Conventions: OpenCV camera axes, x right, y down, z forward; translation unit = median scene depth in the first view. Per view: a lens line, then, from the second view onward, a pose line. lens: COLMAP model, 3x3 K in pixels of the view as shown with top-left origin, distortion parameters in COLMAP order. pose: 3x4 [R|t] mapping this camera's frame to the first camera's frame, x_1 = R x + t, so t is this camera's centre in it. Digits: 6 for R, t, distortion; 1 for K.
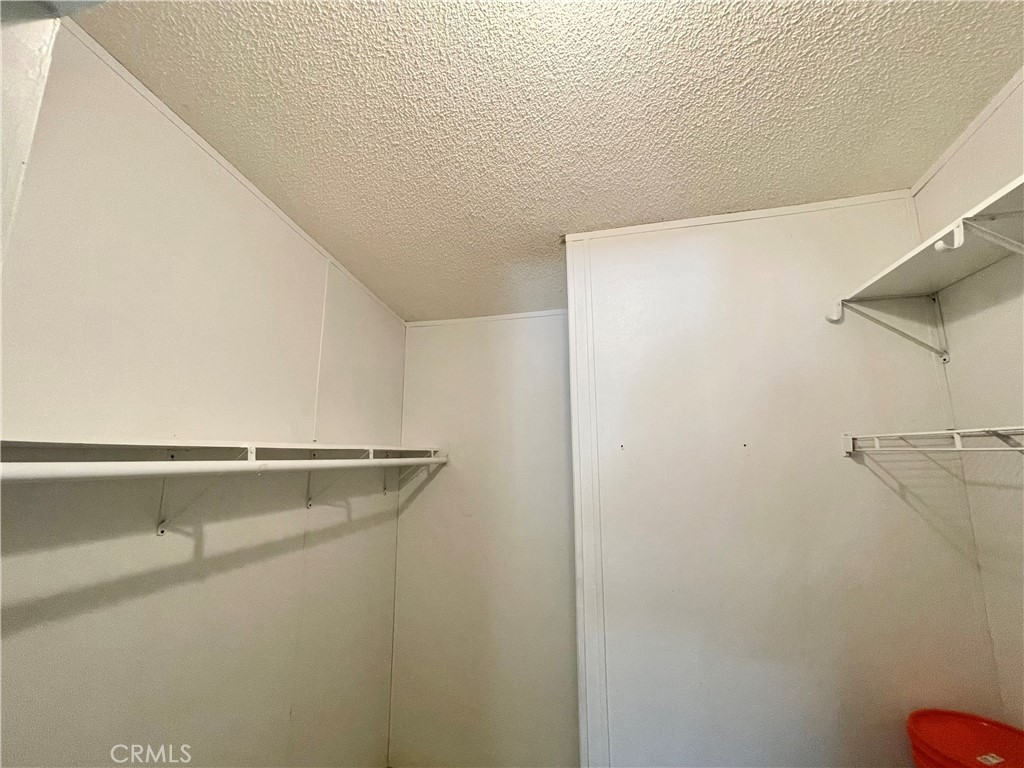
lens RADIAL K [[415.8, 0, 513.6], [0, 415.8, 384.0], [0, 0, 1]] dist [-0.000099, 0.001271]
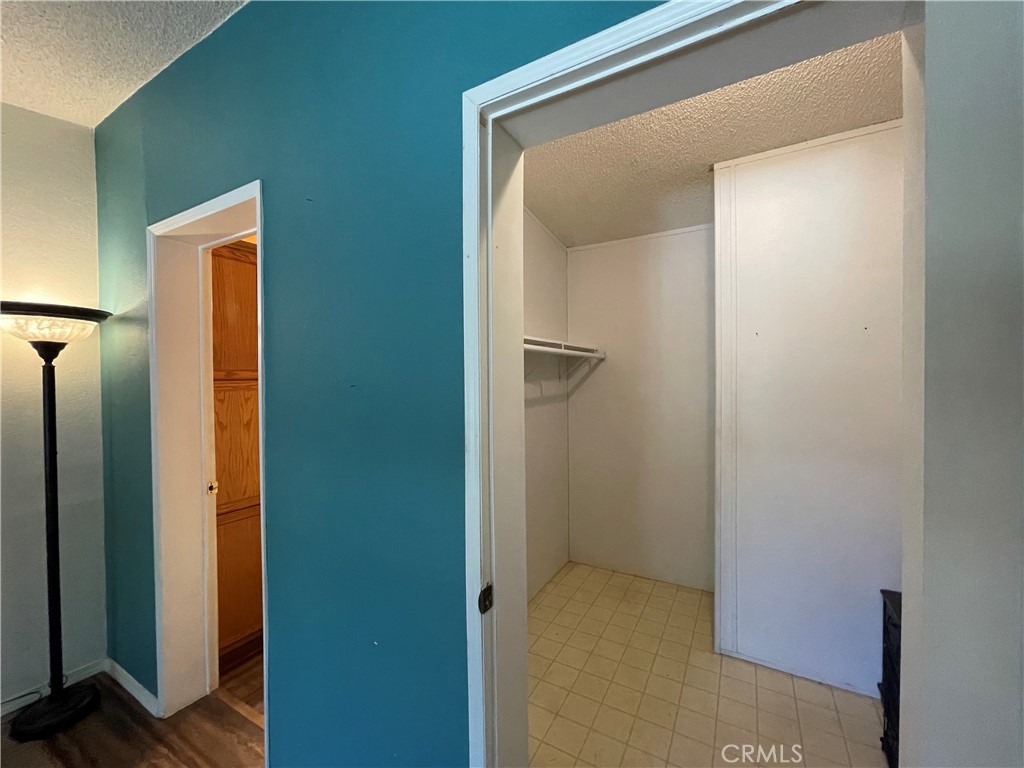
lens RADIAL K [[415.8, 0, 503.6], [0, 415.8, 383.7], [0, 0, 1]] dist [-0.000099, 0.001271]
pose [[0.950264, -0.002398, -0.311437, -0.063026], [0.062898, 0.980844, 0.184363, 0.008818], [0.305029, -0.194782, 0.932211, -0.343226]]
